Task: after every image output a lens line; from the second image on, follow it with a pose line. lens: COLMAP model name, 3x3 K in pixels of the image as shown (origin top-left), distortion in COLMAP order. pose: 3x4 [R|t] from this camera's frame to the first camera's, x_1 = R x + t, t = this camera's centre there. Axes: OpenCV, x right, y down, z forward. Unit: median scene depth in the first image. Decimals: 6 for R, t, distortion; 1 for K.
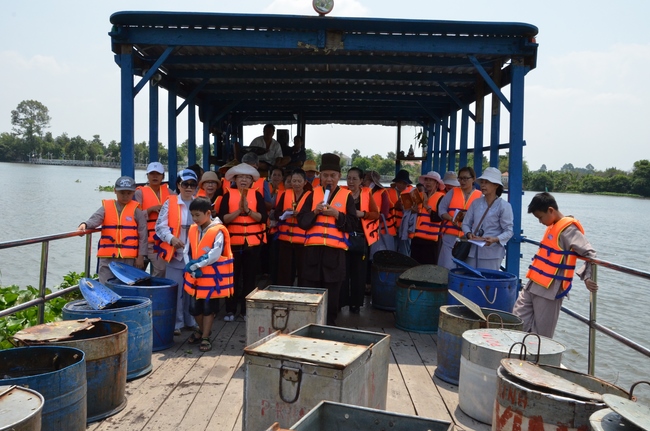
lens RADIAL K [[607.8, 0, 335.3], [0, 607.8, 215.2], [0, 0, 1]] dist [-0.052622, 0.001574]
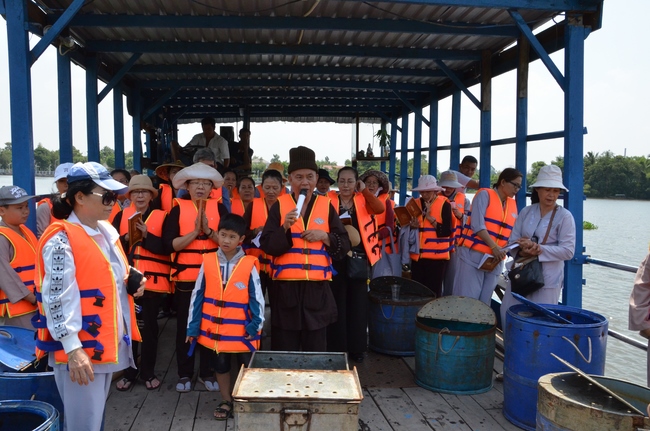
lens RADIAL K [[567.3, 0, 325.0], [0, 567.3, 215.5], [0, 0, 1]] dist [-0.101858, 0.146565]
pose [[0.991955, -0.025425, 0.124012, -0.074020], [0.025710, 0.999669, -0.000702, -0.017617], [-0.123953, 0.003885, 0.992281, 0.282483]]
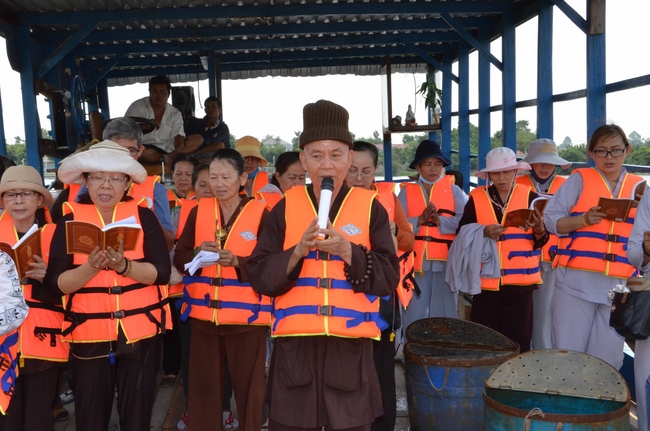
lens RADIAL K [[840.1, 0, 325.0], [0, 840.1, 215.5], [0, 0, 1]] dist [0.005095, 0.683965]
pose [[0.994414, -0.063365, 0.084417, -0.044280], [0.064272, 0.997900, -0.008063, -0.017191], [-0.083729, 0.013444, 0.996398, 0.345427]]
